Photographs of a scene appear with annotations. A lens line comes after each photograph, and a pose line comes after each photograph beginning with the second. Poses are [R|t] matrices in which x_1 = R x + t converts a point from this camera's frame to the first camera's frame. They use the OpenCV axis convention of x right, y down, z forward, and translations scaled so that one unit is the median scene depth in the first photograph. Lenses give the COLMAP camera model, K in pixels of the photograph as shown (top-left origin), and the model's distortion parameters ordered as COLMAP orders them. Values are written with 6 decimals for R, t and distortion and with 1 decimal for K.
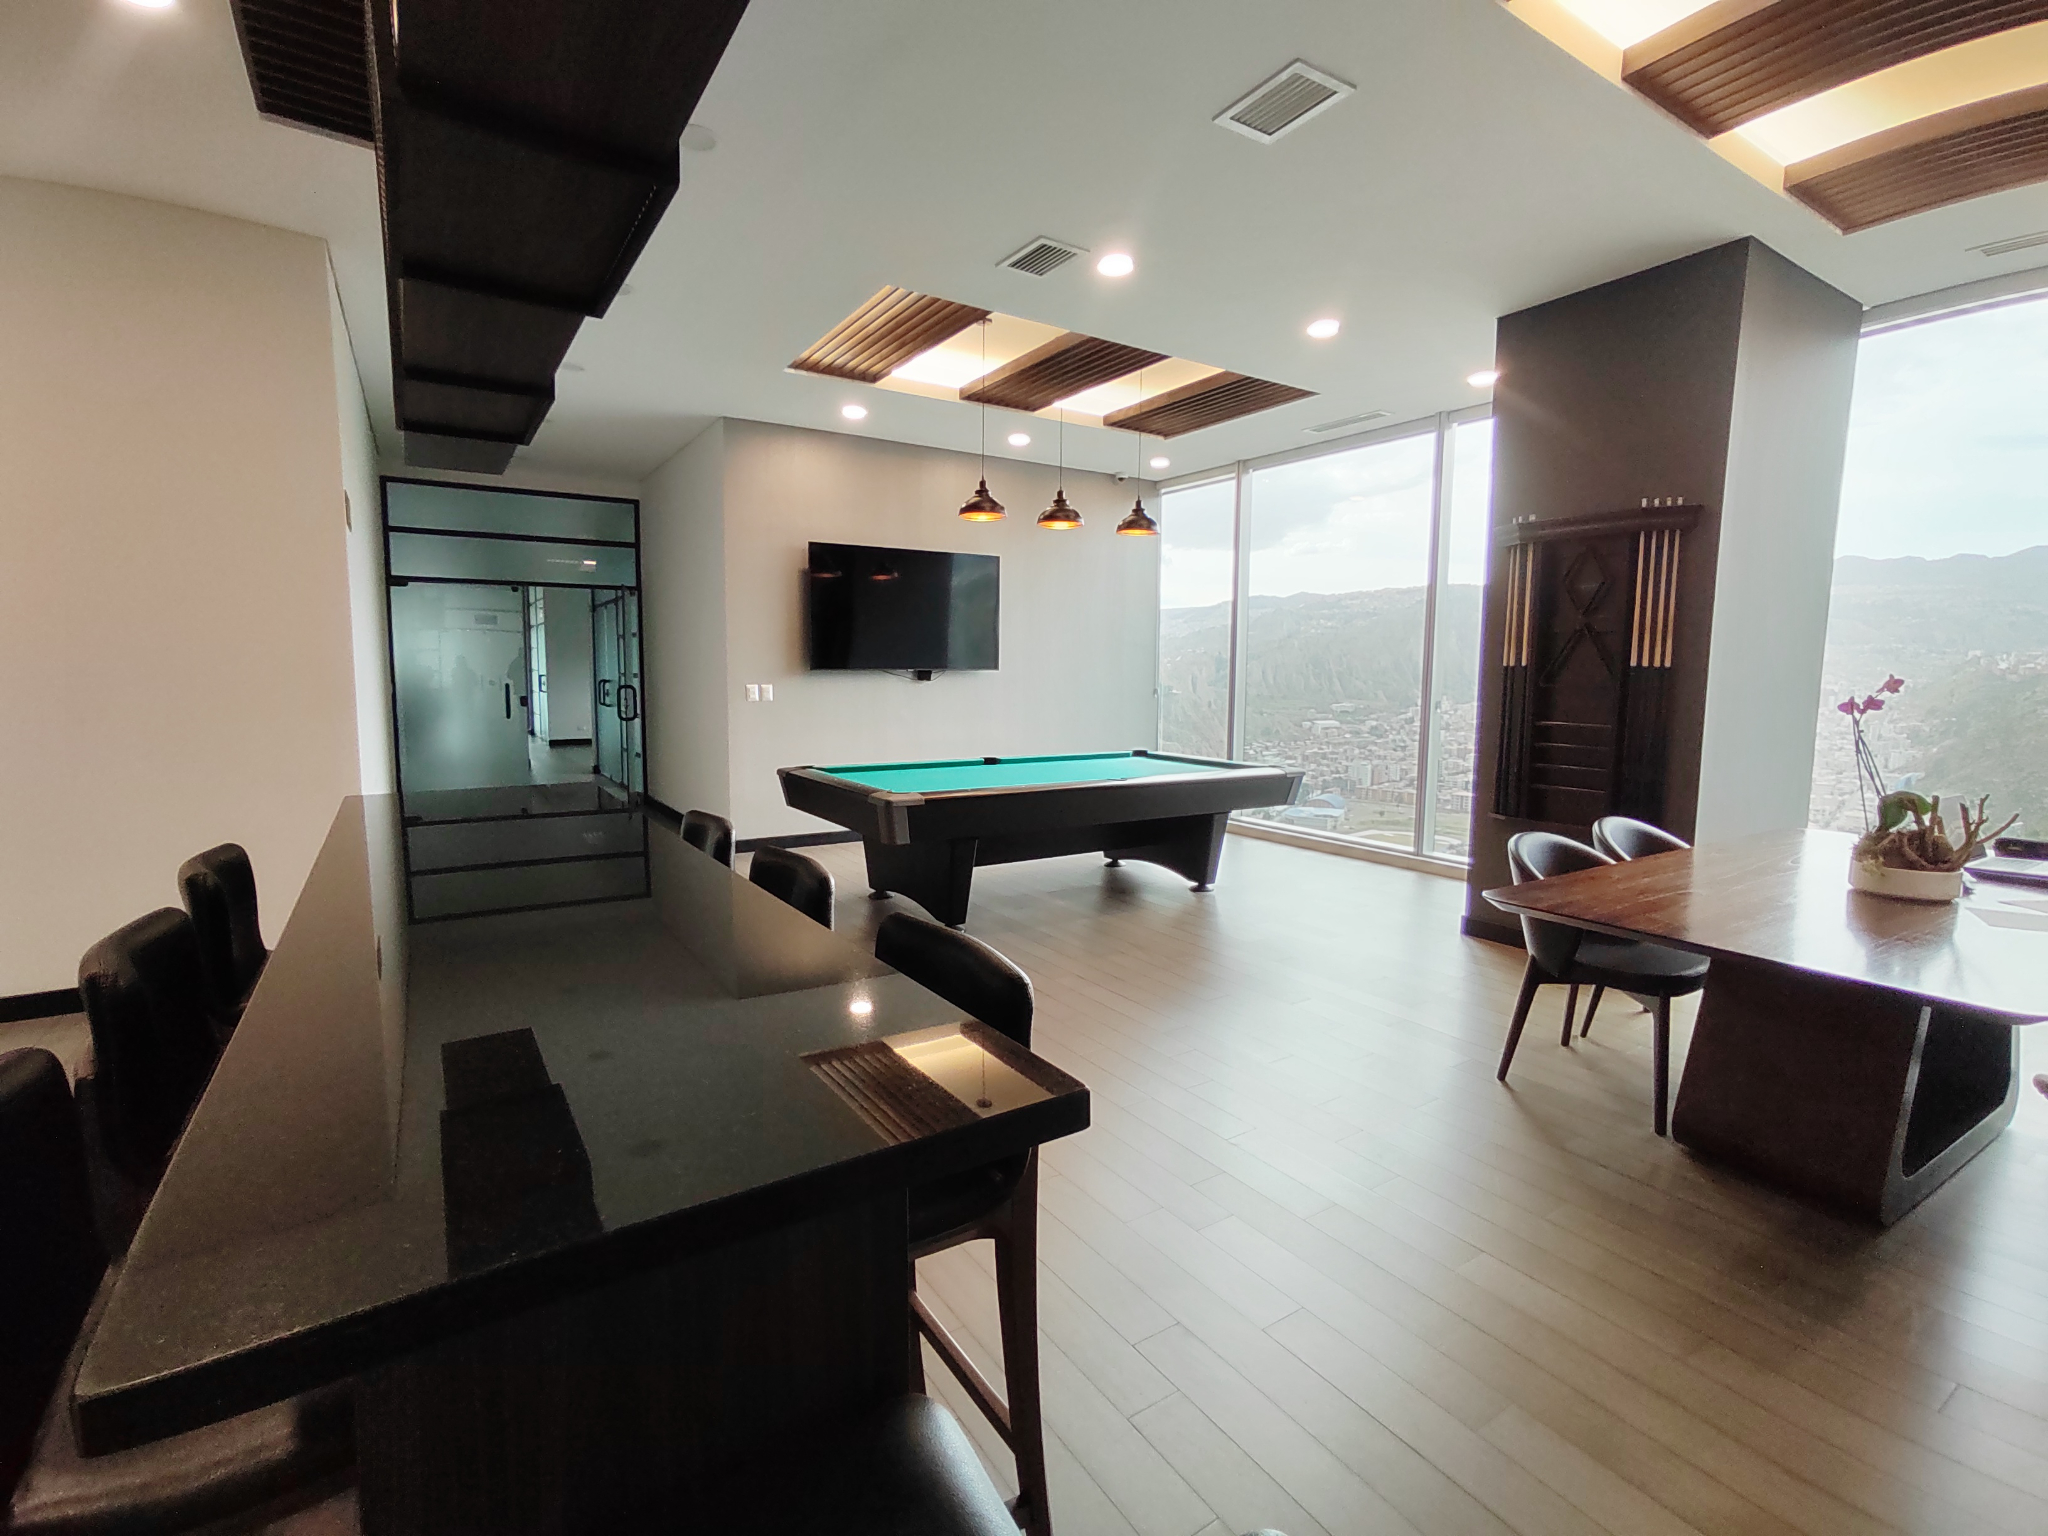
lens RADIAL K [[944.4, 0, 1017.0], [0, 944.4, 763.4], [0, 0, 1]] dist [-0.047844, 0.046329]
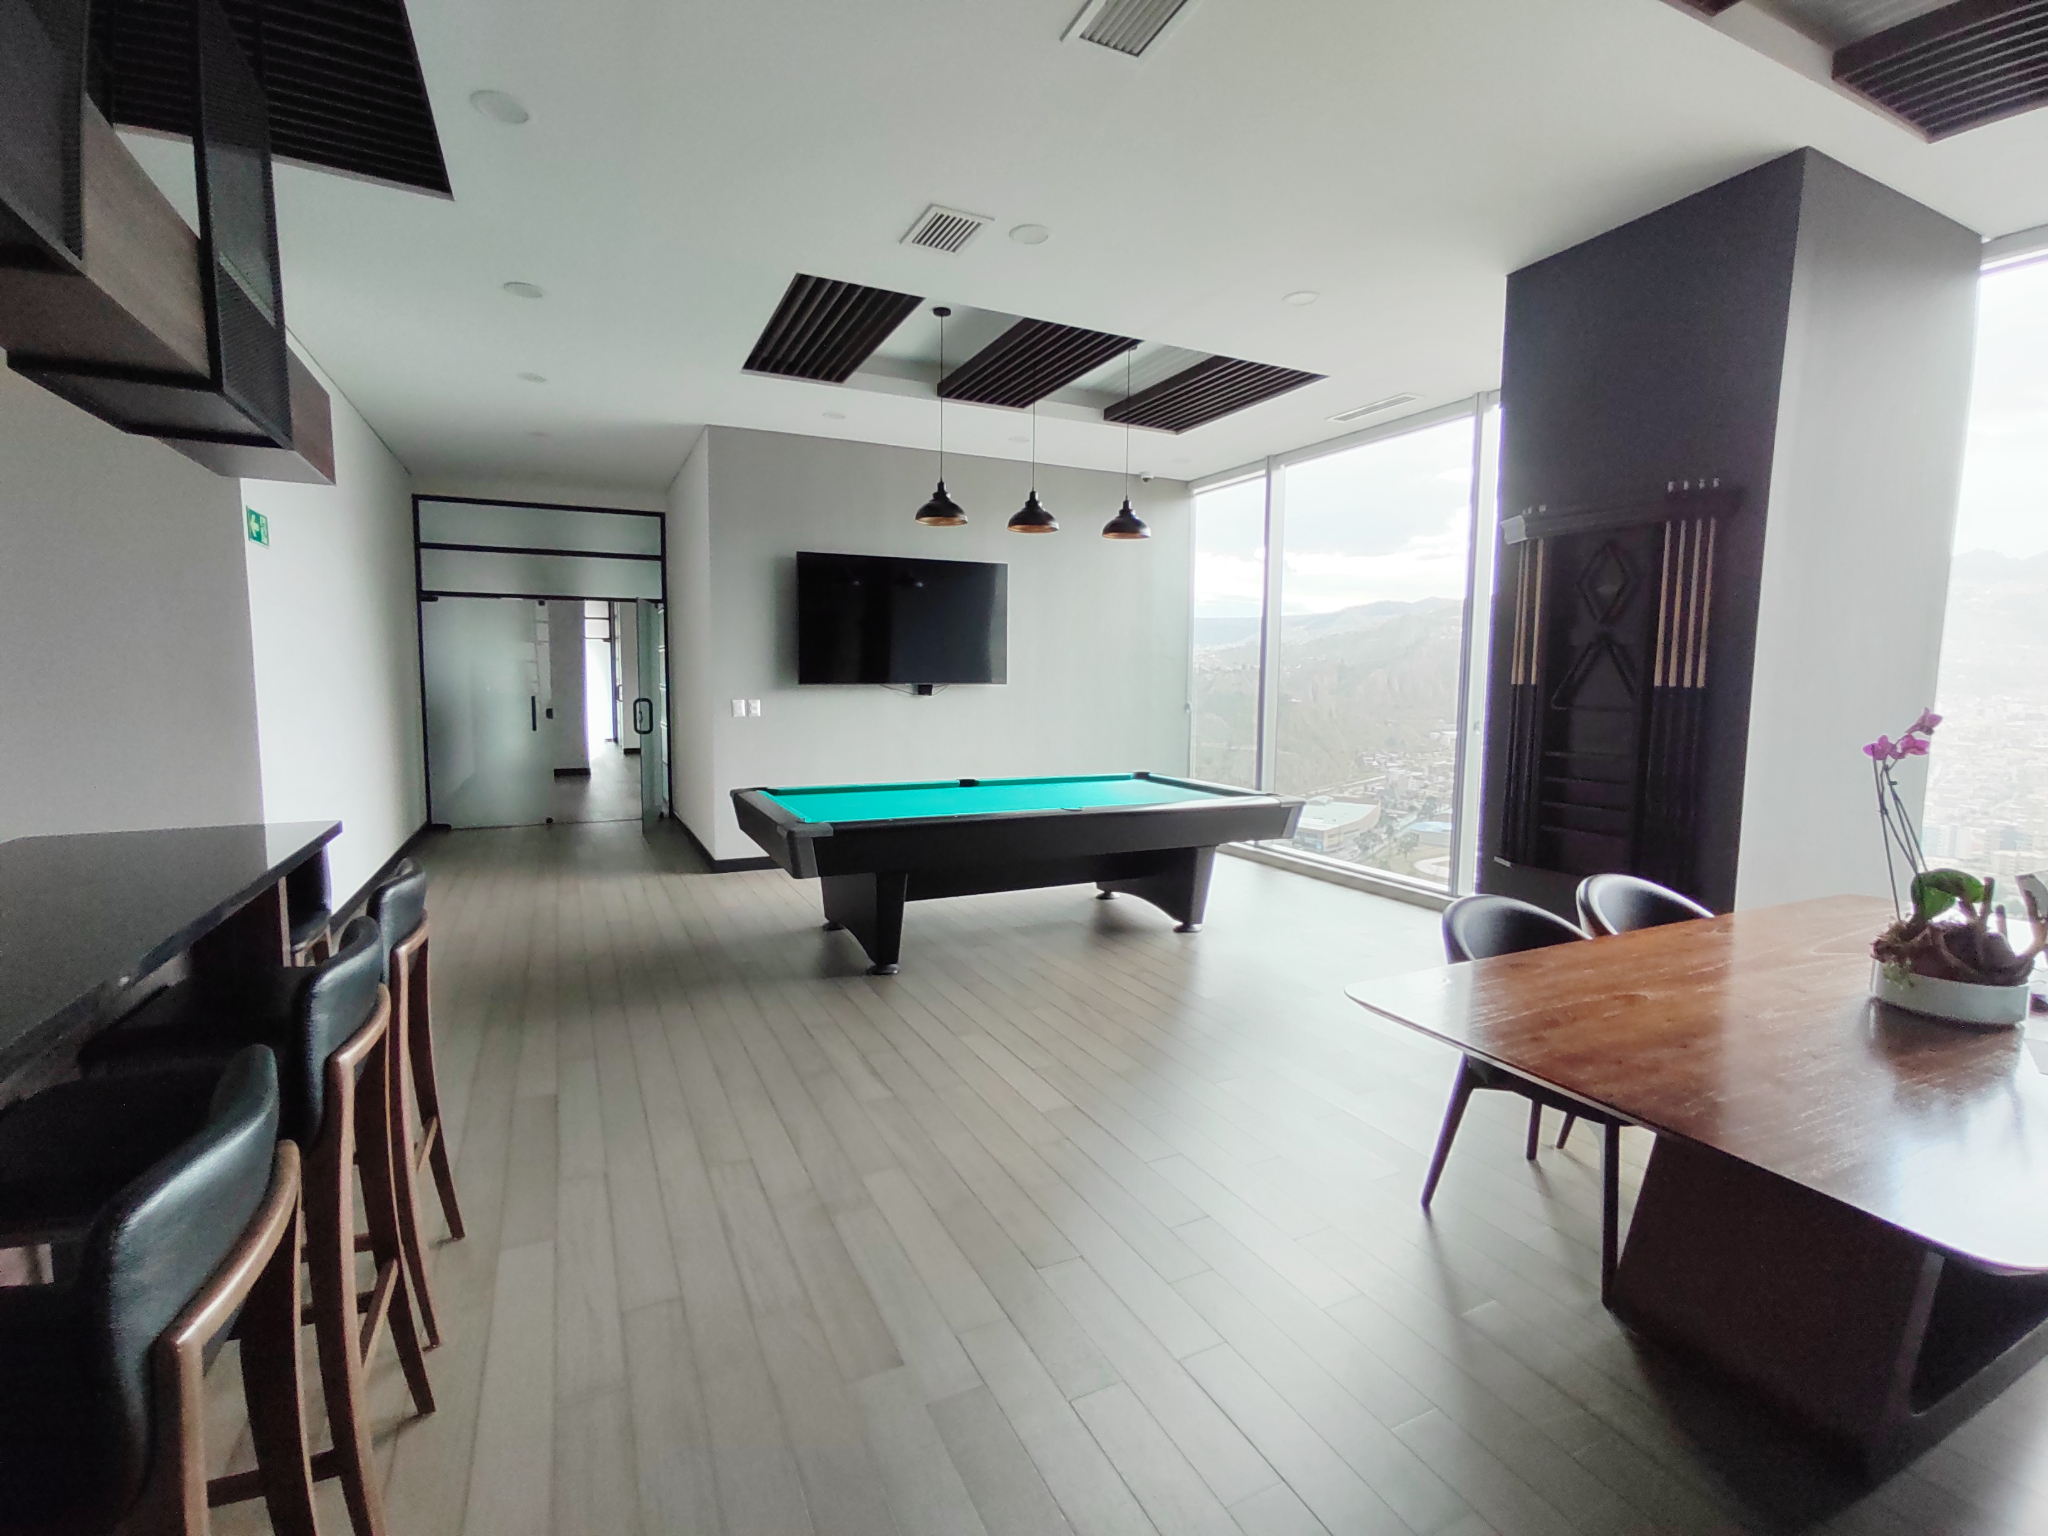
lens RADIAL K [[944.4, 0, 1017.0], [0, 944.4, 763.4], [0, 0, 1]] dist [-0.047844, 0.046329]
pose [[0.992748, 0.011269, -0.119687, 0.142531], [-0.012288, 0.999894, -0.007785, -0.016587], [0.119586, 0.009200, 0.992781, 0.085699]]
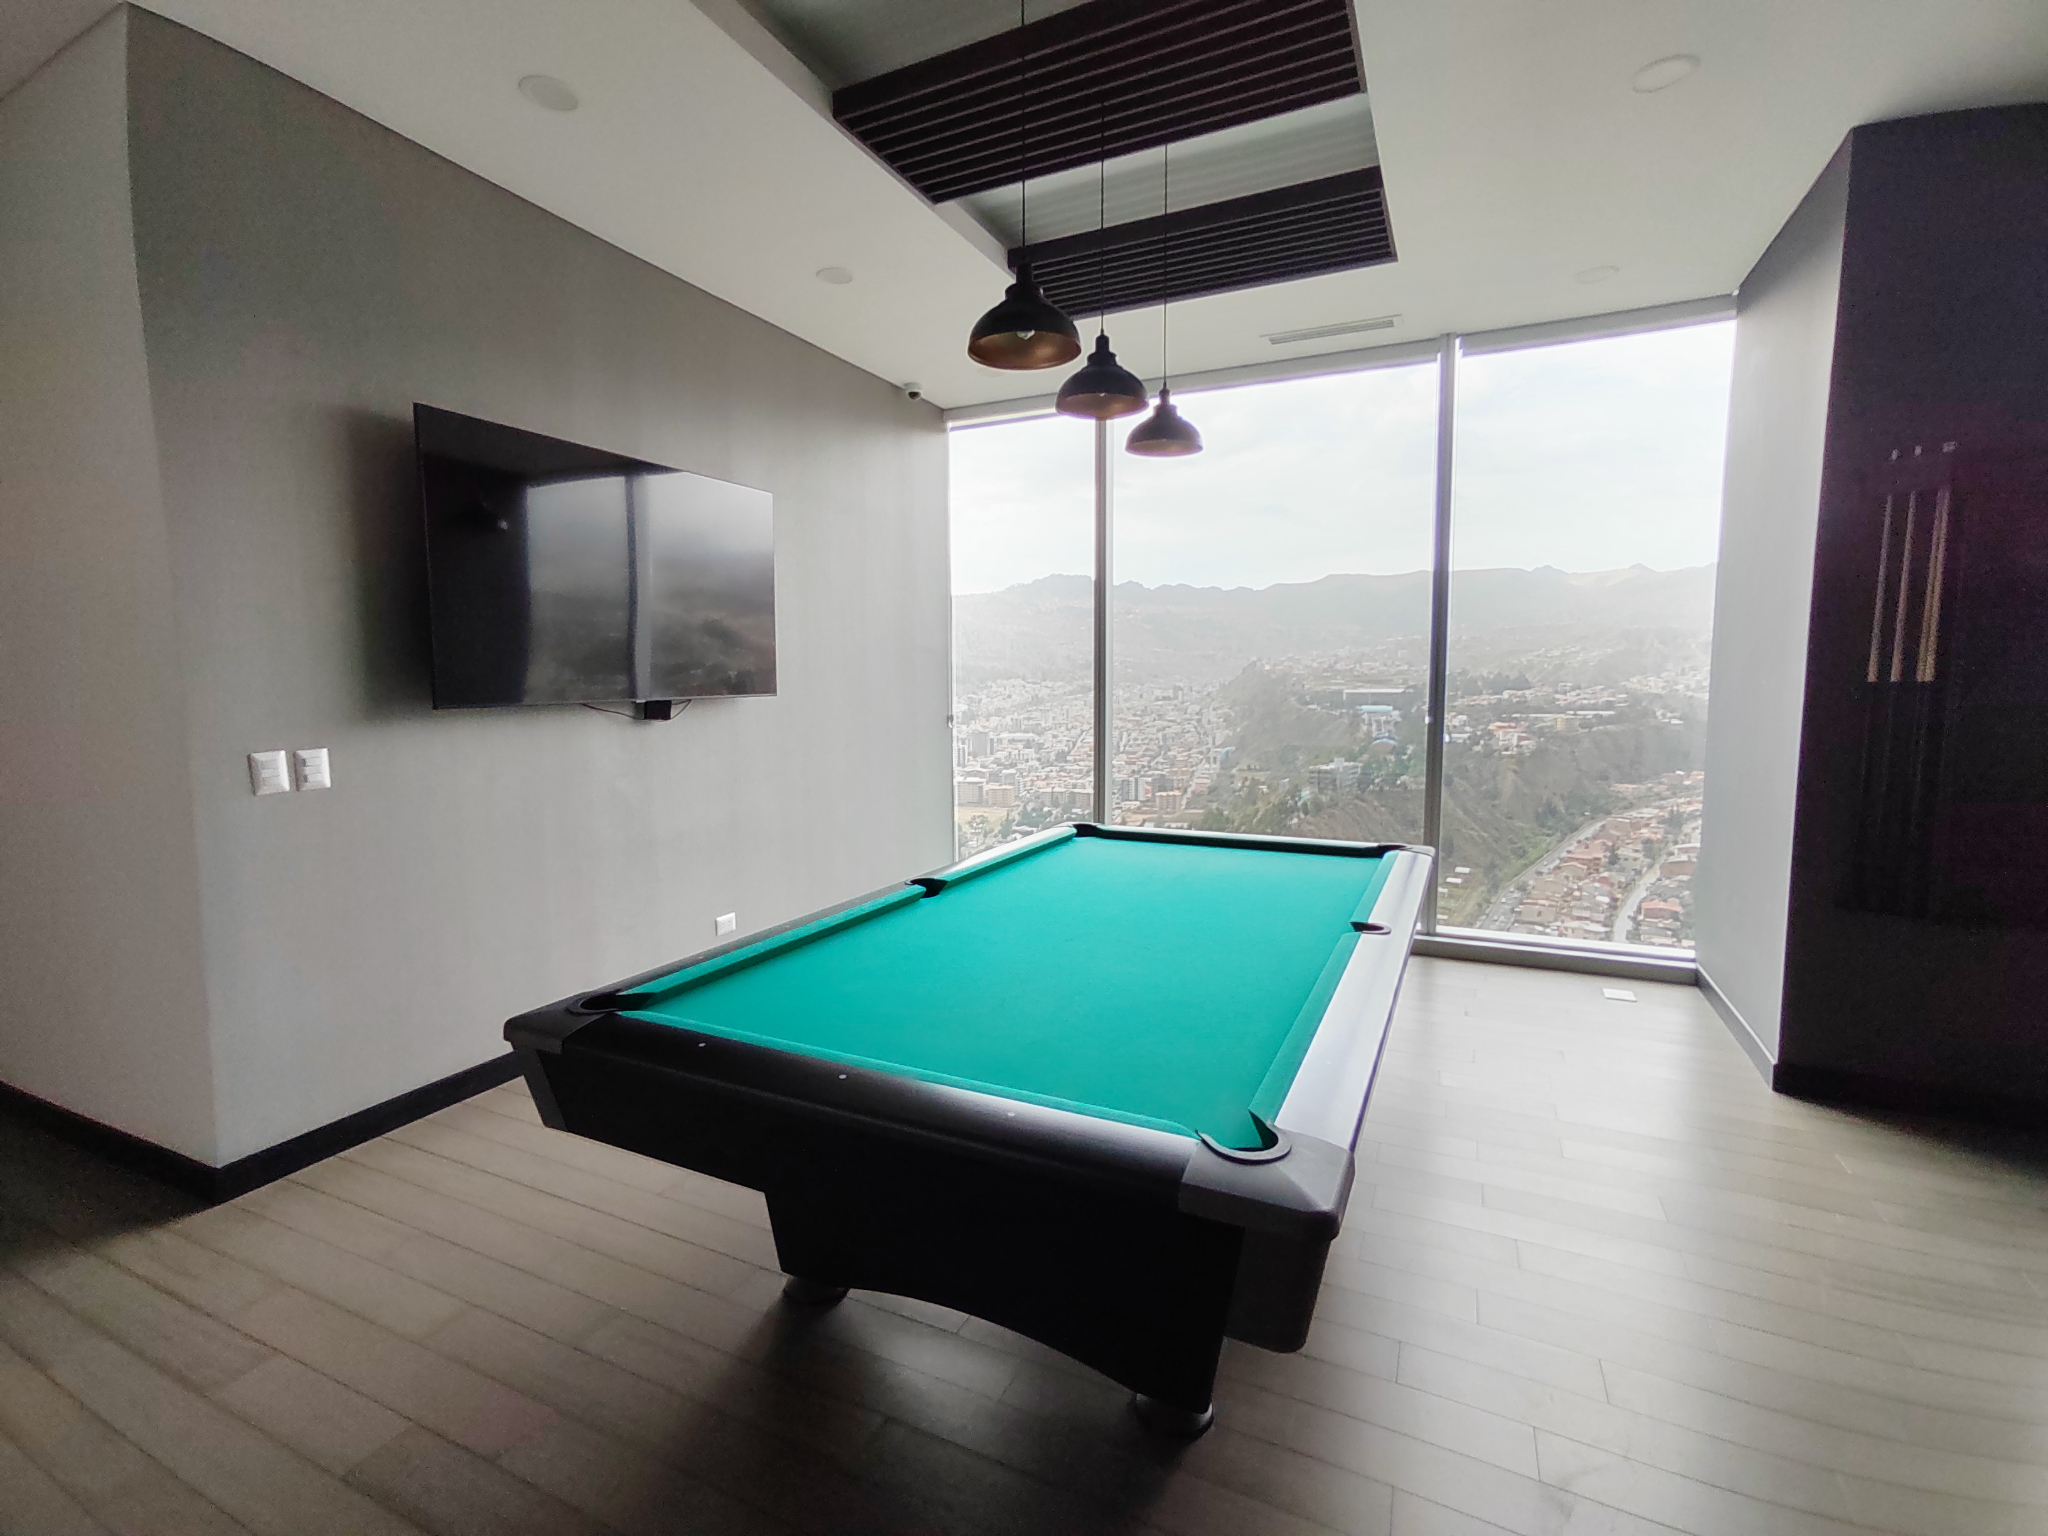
lens RADIAL K [[944.2, 0, 1017.1], [0, 944.2, 761.0], [0, 0, 1]] dist [-0.046680, 0.046550]
pose [[0.856020, -0.057899, 0.513691, -0.254341], [0.062751, 0.997998, 0.007917, -0.074595], [-0.513121, 0.025458, 0.857939, 0.603937]]
